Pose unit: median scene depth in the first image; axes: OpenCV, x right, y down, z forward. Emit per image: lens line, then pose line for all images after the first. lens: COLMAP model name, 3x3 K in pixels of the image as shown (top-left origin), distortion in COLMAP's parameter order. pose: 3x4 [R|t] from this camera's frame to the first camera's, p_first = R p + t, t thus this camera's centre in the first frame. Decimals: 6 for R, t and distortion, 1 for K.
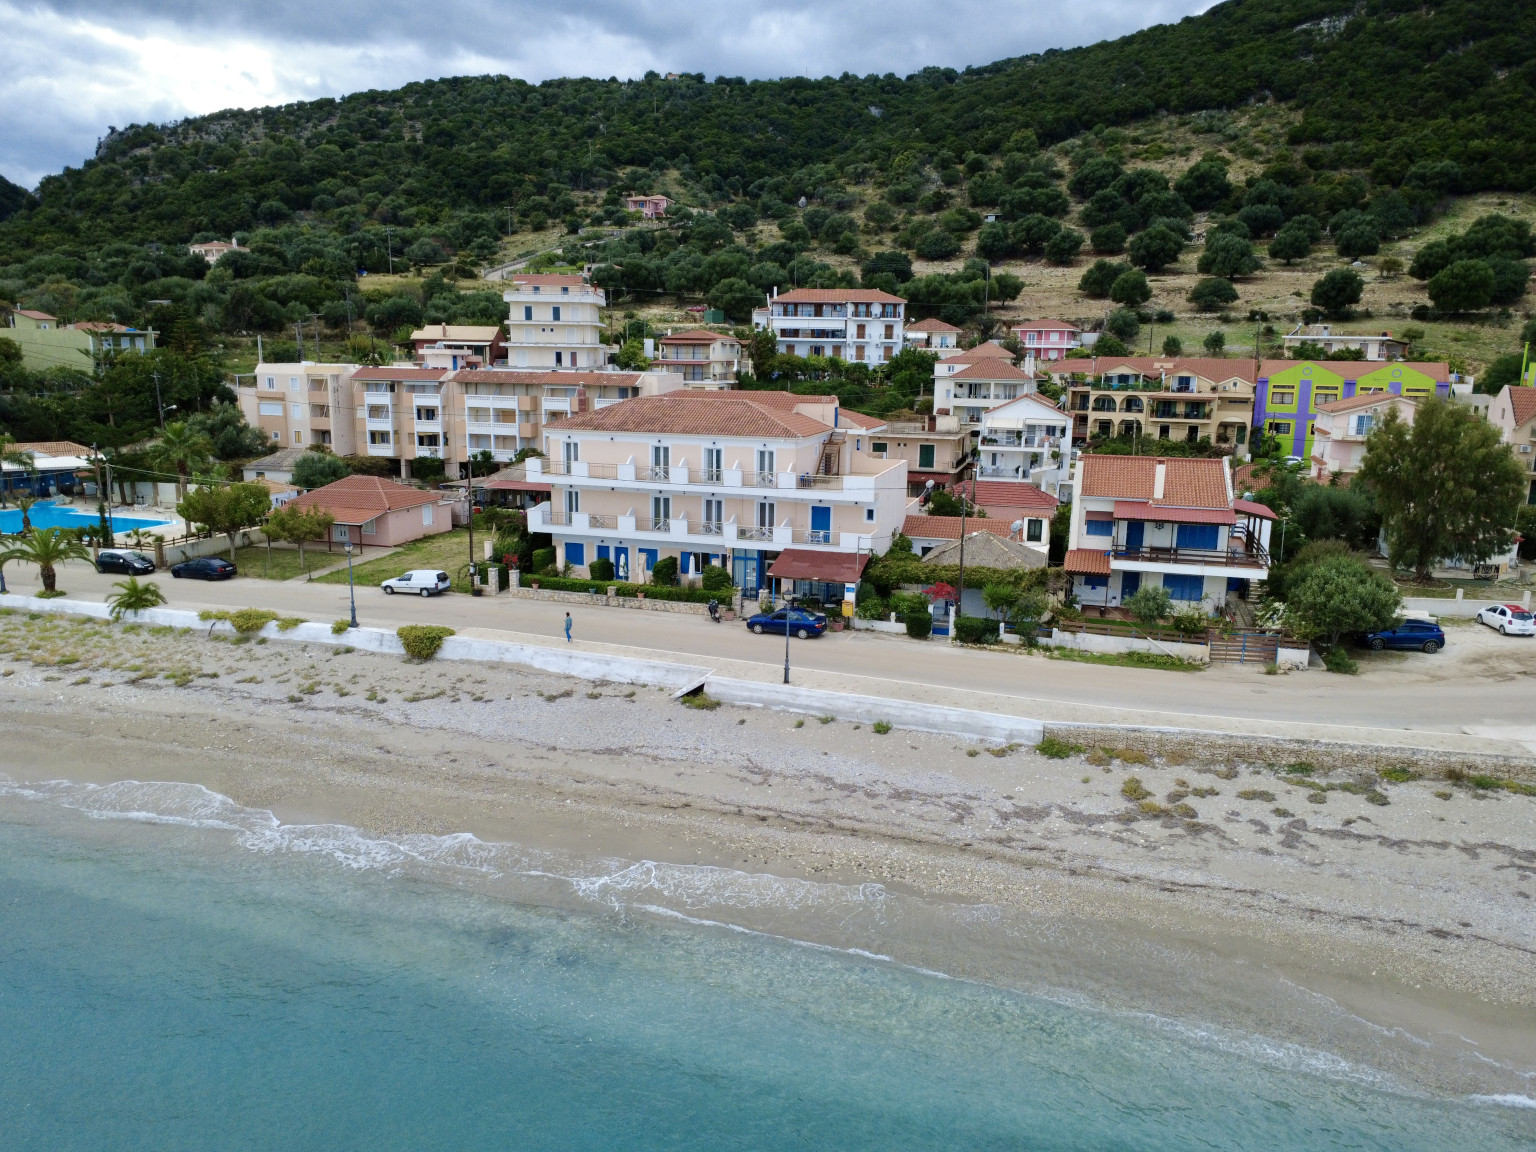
lens RADIAL K [[1121.6, 0, 769.2], [0, 1121.6, 578.7], [0, 0, 1]] dist [-0.000820, 0.006630]
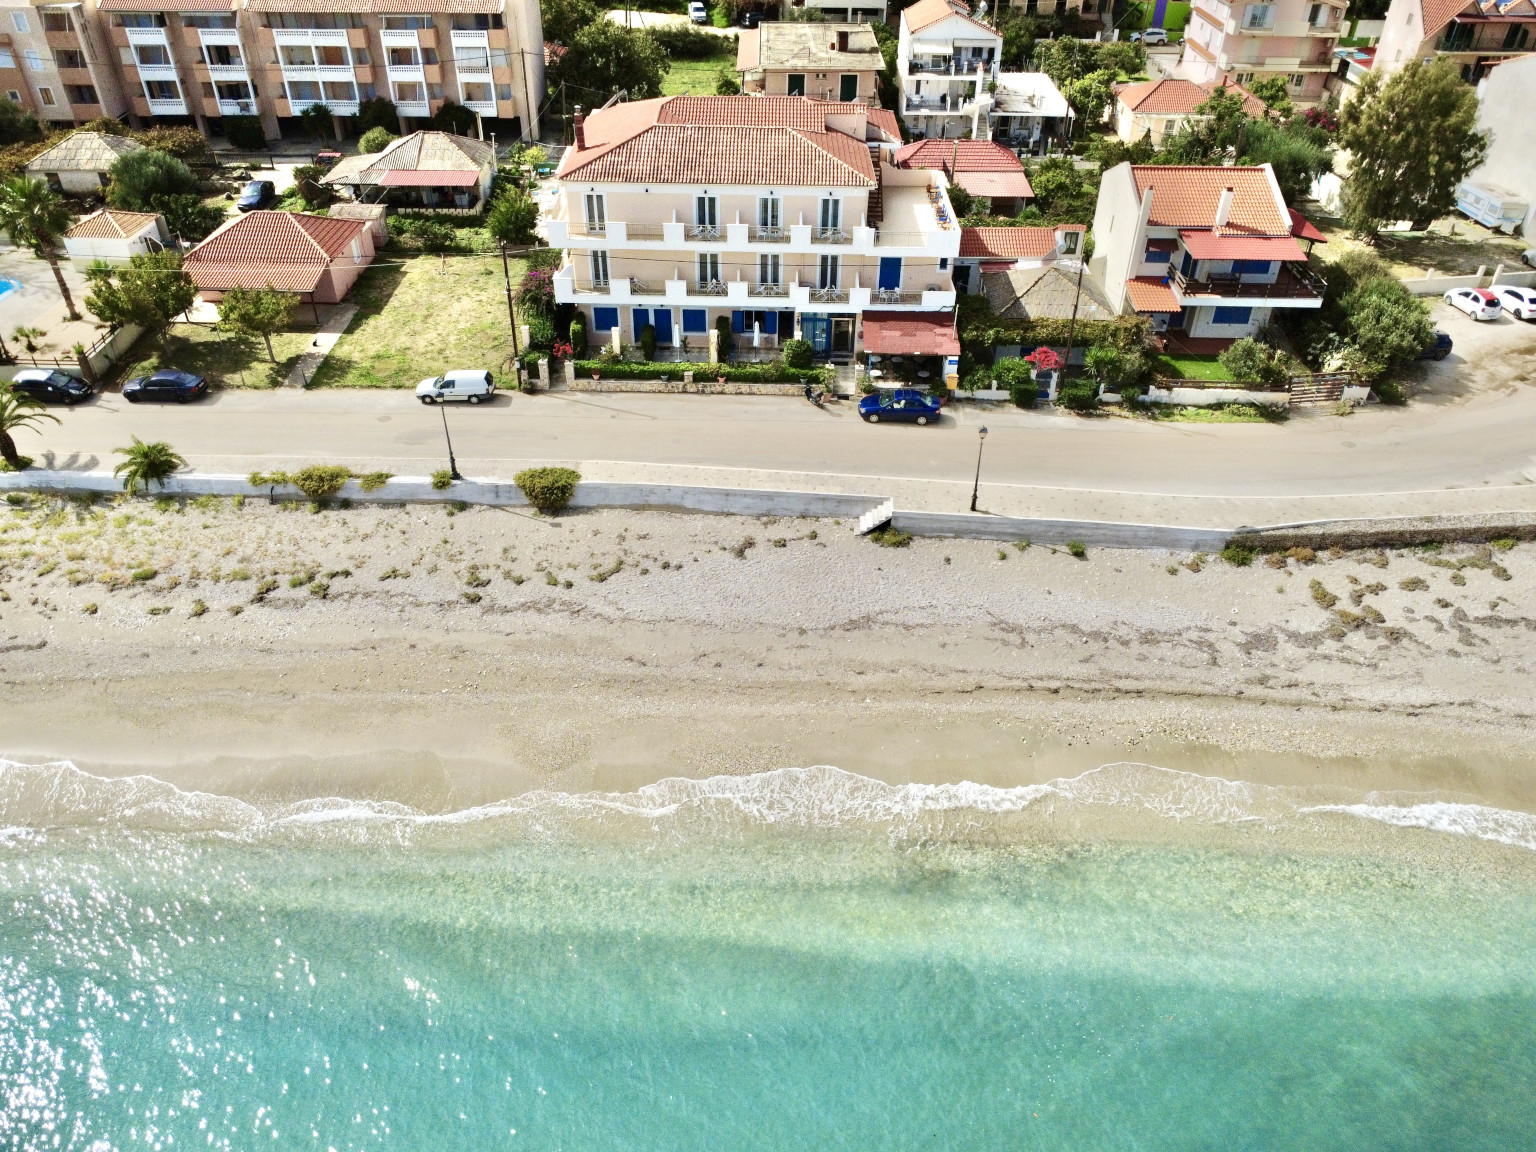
lens RADIAL K [[1121.6, 0, 769.5], [0, 1121.6, 577.8], [0, 0, 1]] dist [-0.000820, 0.006630]
pose [[0.959842, -0.170749, 0.222593, -0.289725], [0.061168, 0.901732, 0.427947, -0.217499], [-0.273791, -0.397146, 0.875964, 0.088141]]
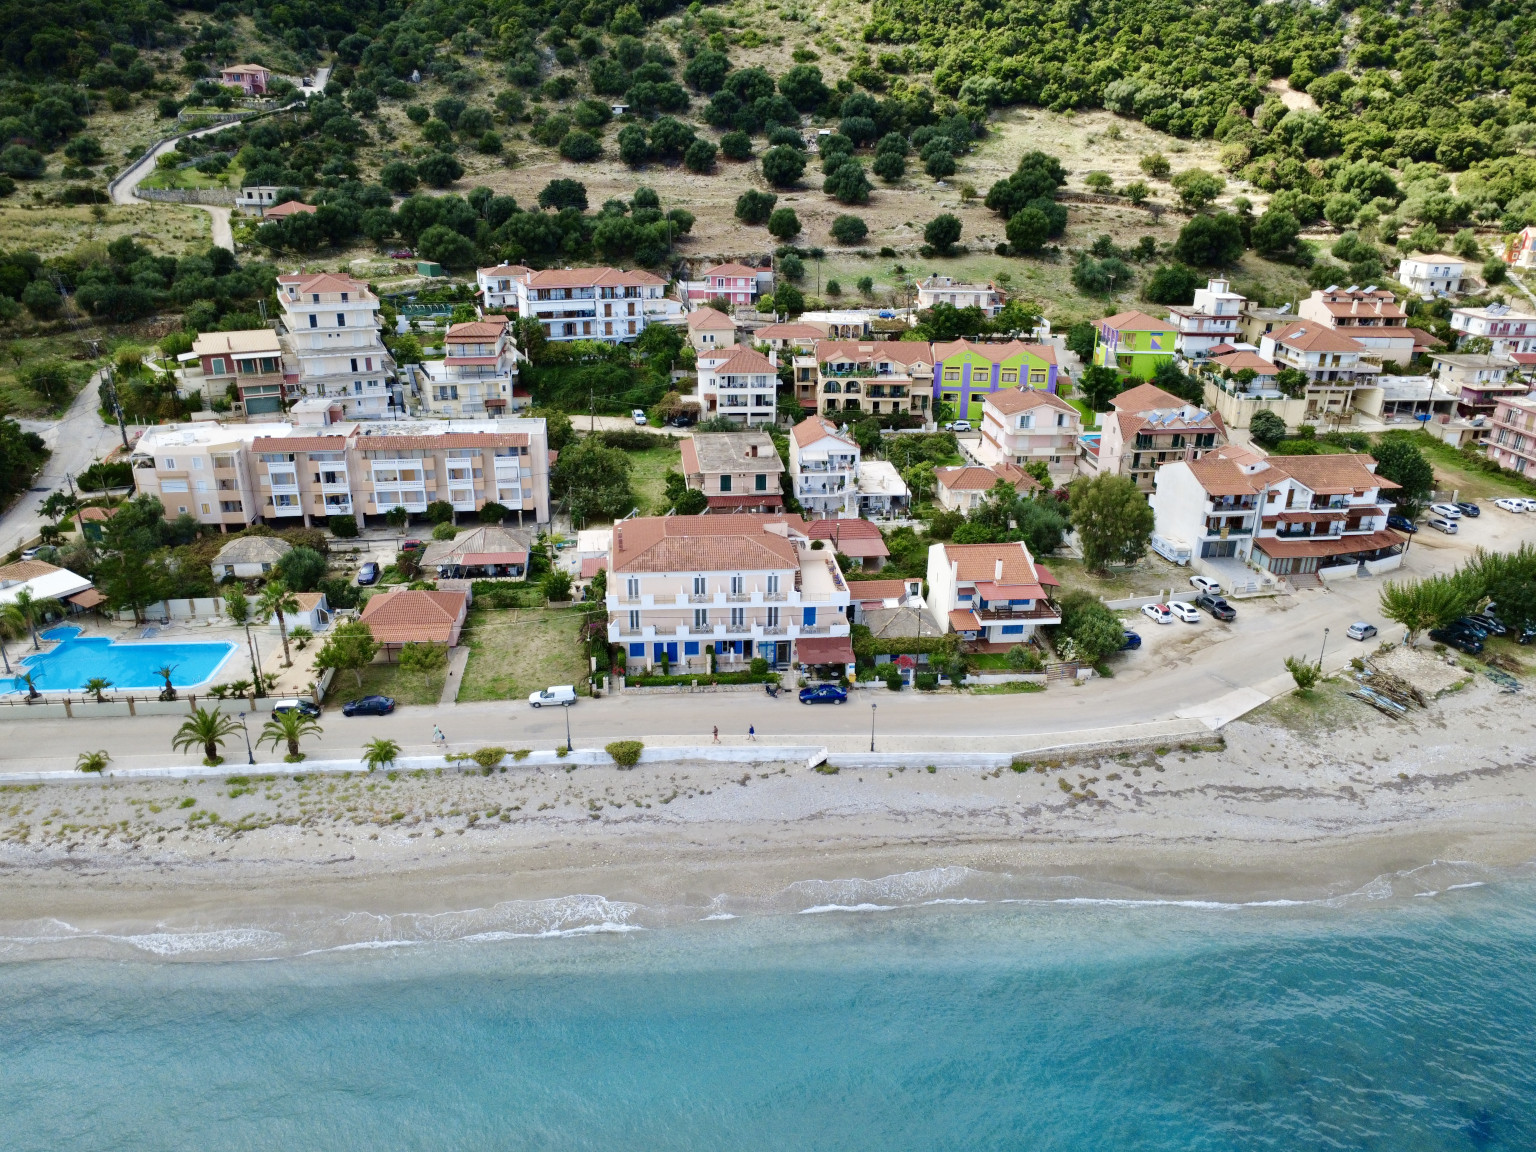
lens RADIAL K [[1121.6, 0, 771.0], [0, 1121.6, 581.4], [0, 0, 1]] dist [-0.000820, 0.006630]
pose [[0.919921, -0.149593, 0.362445, -0.540616], [0.079826, 0.976455, 0.200410, -0.396726], [-0.383891, -0.155429, 0.910203, -0.395291]]
